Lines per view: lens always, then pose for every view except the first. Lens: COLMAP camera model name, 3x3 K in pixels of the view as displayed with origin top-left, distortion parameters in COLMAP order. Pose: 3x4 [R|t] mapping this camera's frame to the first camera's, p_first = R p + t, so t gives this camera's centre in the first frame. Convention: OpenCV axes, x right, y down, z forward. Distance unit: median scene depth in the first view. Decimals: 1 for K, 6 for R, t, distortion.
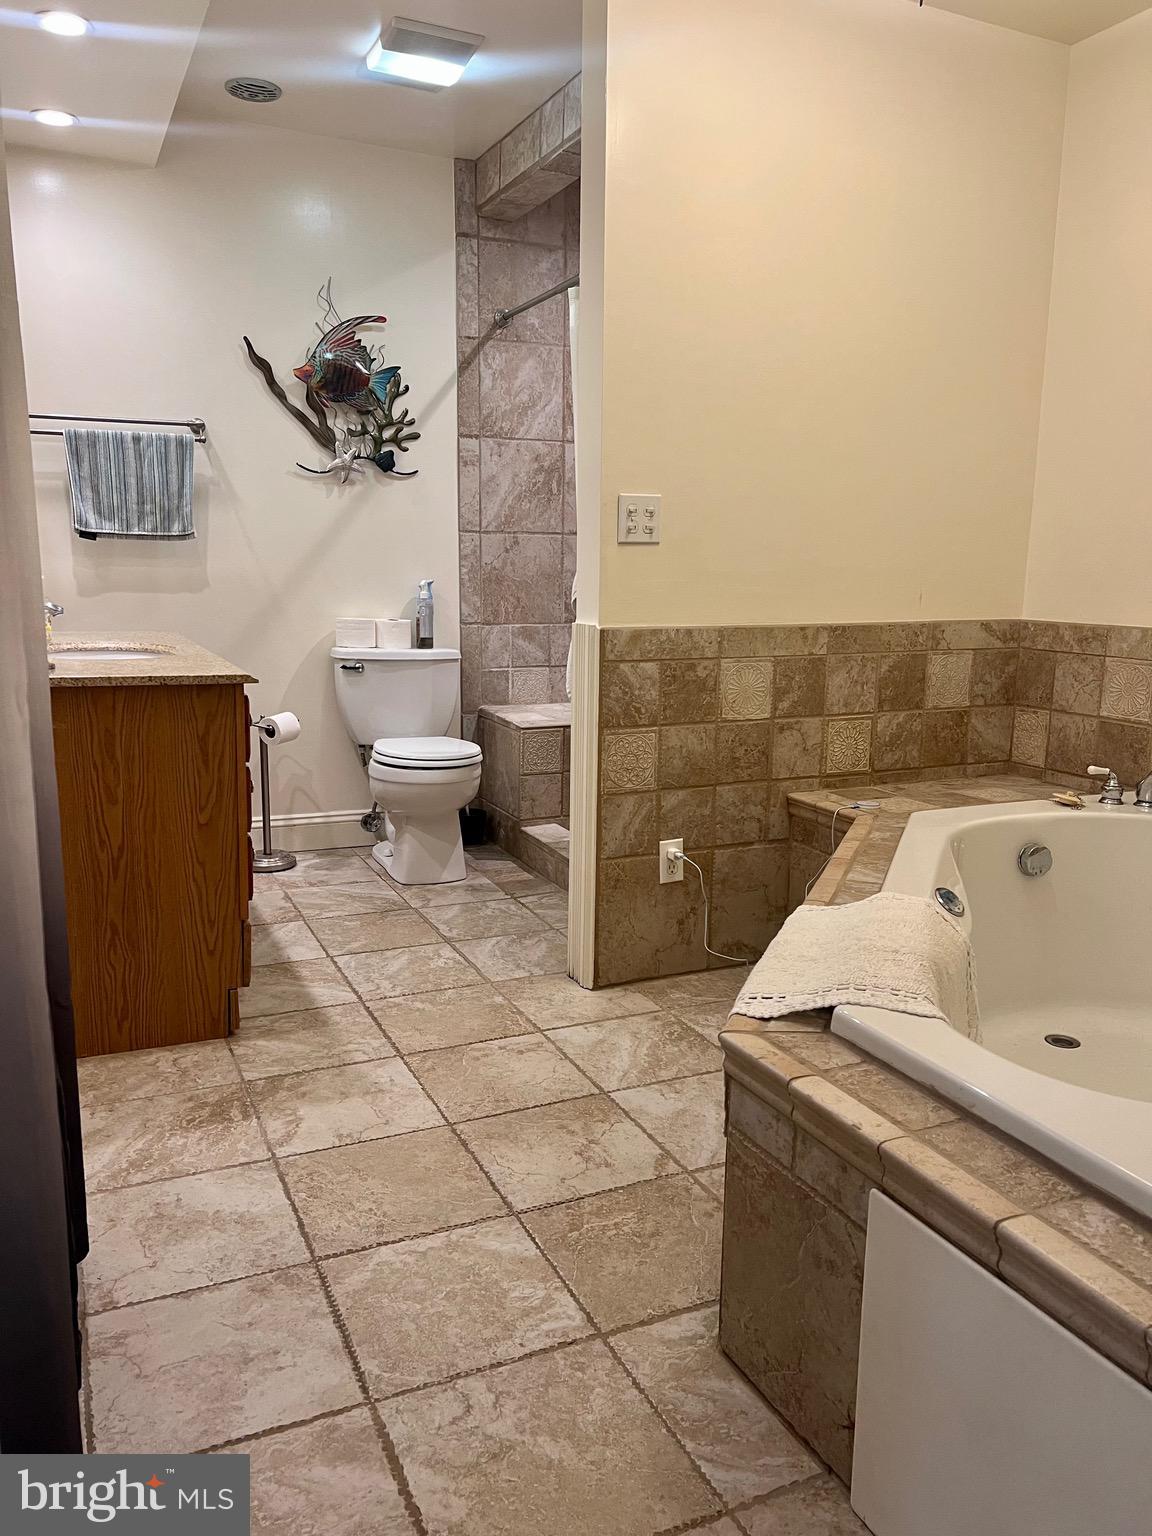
lens RADIAL K [[1158.7, 0, 577.9], [0, 1158.7, 765.9], [0, 0, 1]] dist [0.038695, -0.017213]
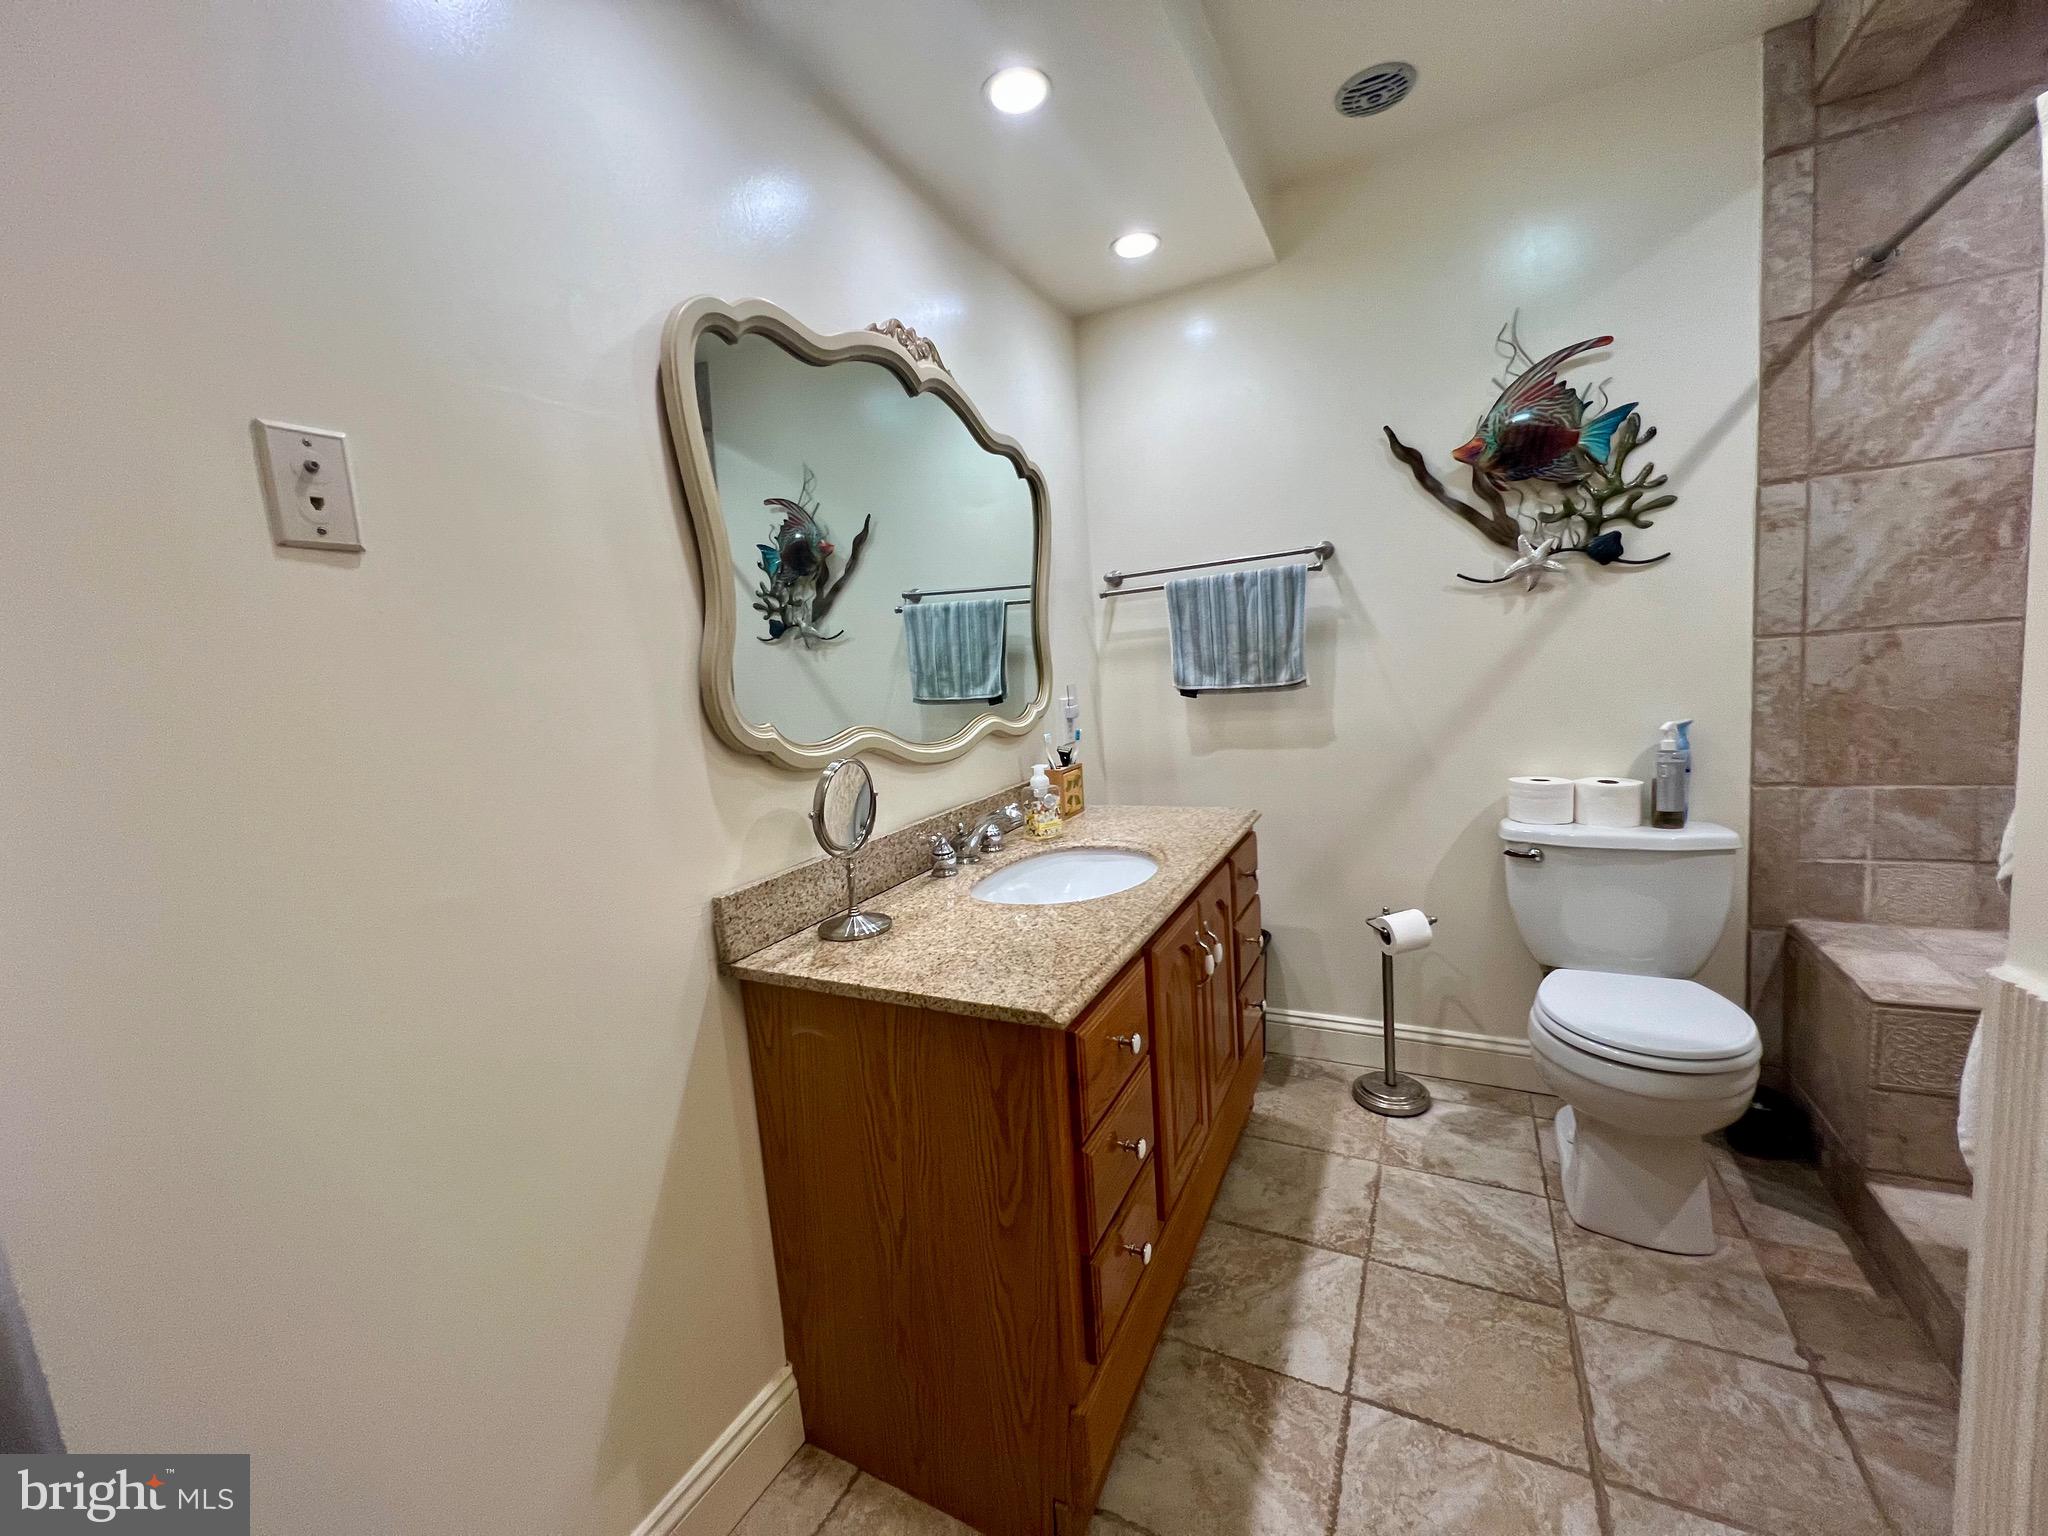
lens RADIAL K [[817.5, 0, 1020.4], [0, 817.5, 762.6], [0, 0, 1]] dist [0.000884, 0.000571]
pose [[0.605991, 0.029063, -0.794940, 0.009882], [-0.055193, 0.998460, -0.005571, -0.122757], [0.793554, 0.047251, 0.606662, 0.472227]]
